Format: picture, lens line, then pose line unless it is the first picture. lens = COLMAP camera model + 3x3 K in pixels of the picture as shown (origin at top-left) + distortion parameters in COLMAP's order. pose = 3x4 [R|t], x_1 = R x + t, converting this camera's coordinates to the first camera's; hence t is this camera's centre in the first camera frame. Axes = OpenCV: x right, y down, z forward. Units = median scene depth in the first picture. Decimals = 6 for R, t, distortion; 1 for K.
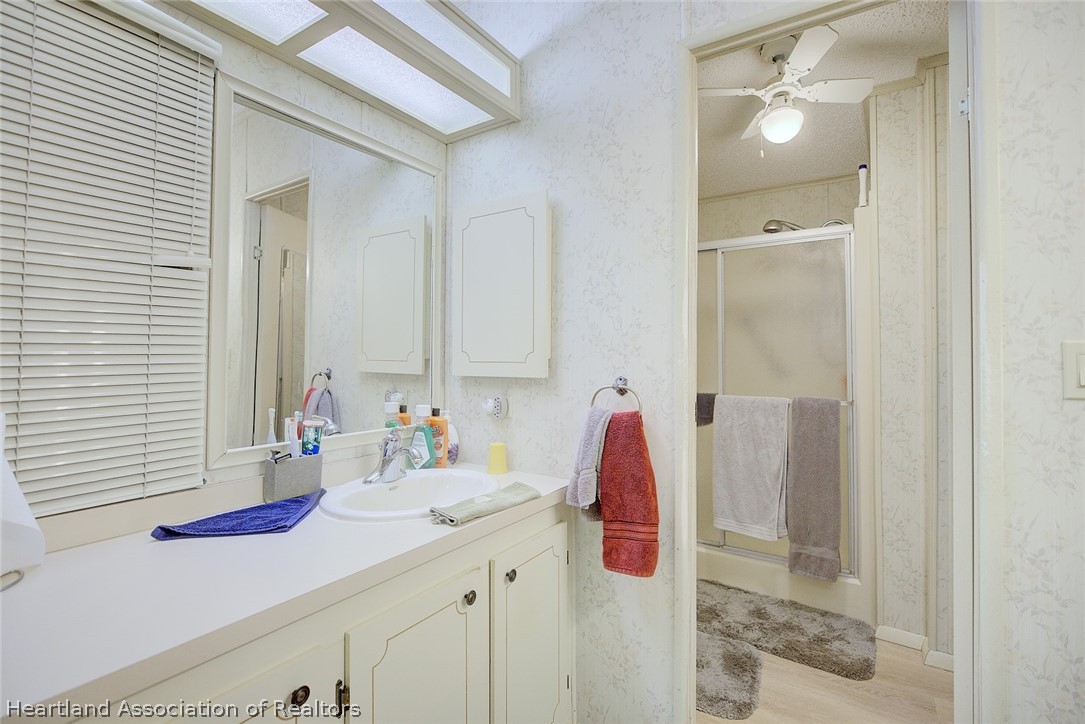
lens RADIAL K [[499.3, 0, 531.6], [0, 499.3, 346.0], [0, 0, 1]] dist [-0.007105, 0.000412]
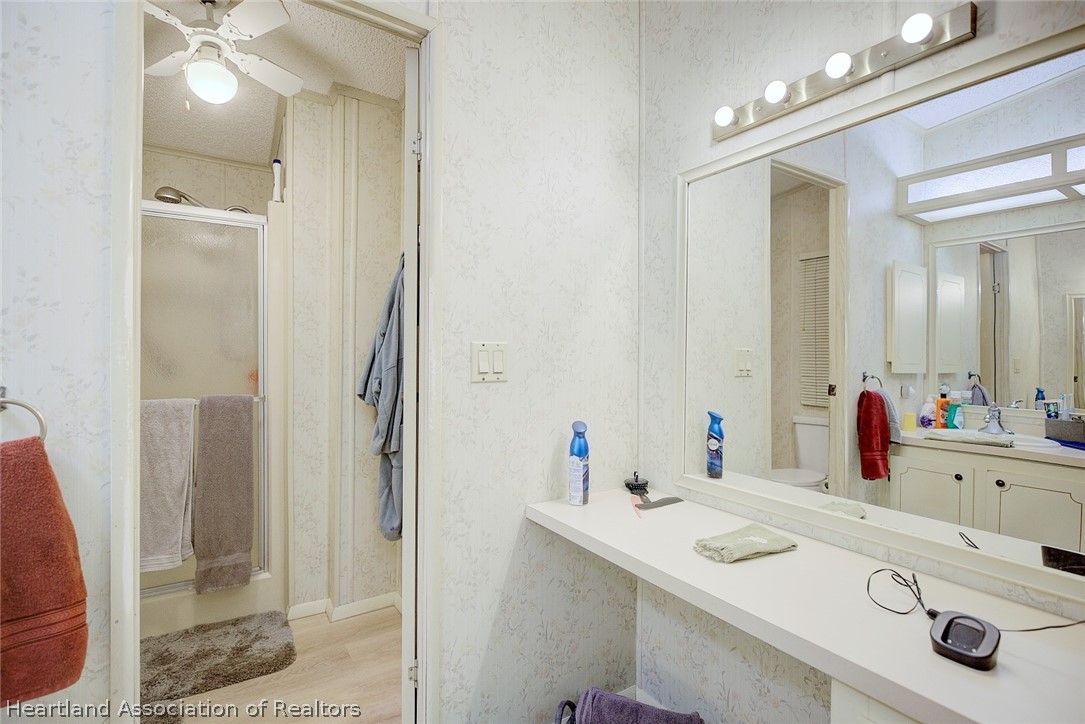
lens RADIAL K [[511.5, 0, 546.1], [0, 511.5, 359.0], [0, 0, 1]] dist [-0.009177, -0.000530]
pose [[0.377419, -0.008961, 0.925999, -0.085609], [-0.025734, 0.999466, 0.020161, 0.001815], [-0.925685, -0.031439, 0.376987, 0.105913]]
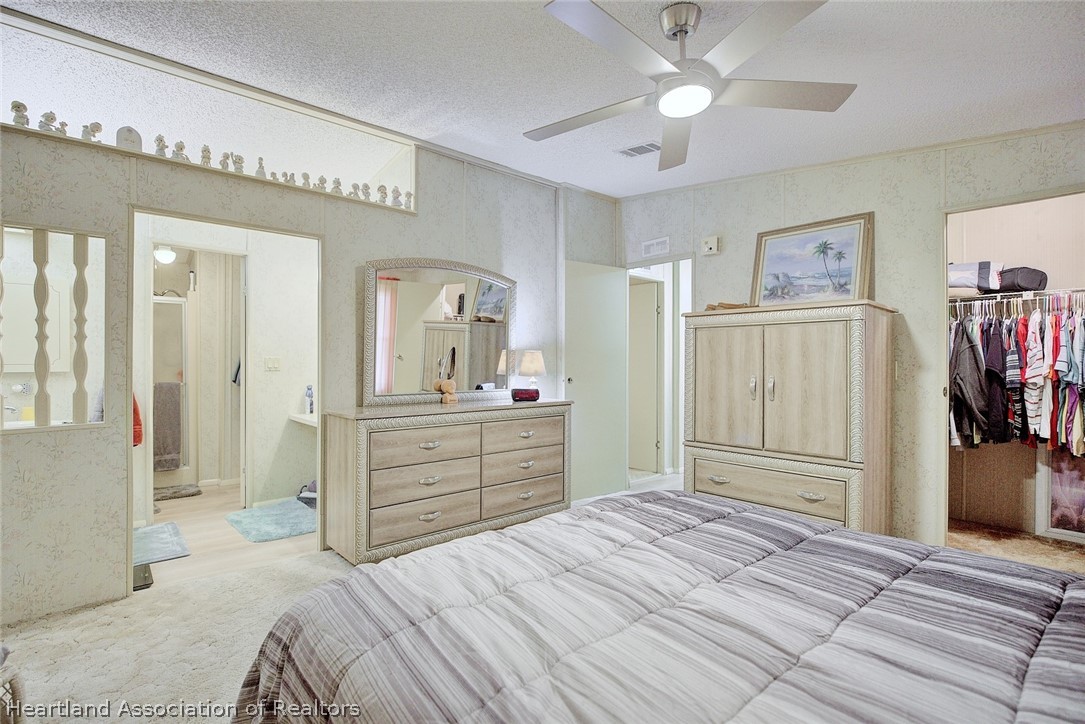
lens RADIAL K [[499.3, 0, 532.5], [0, 499.3, 360.7], [0, 0, 1]] dist [-0.007105, 0.000412]
pose [[0.258158, 0.001663, 0.966101, -1.053467], [-0.013862, 0.999902, 0.001983, -0.007871], [-0.966003, -0.013904, 0.258155, -0.998353]]
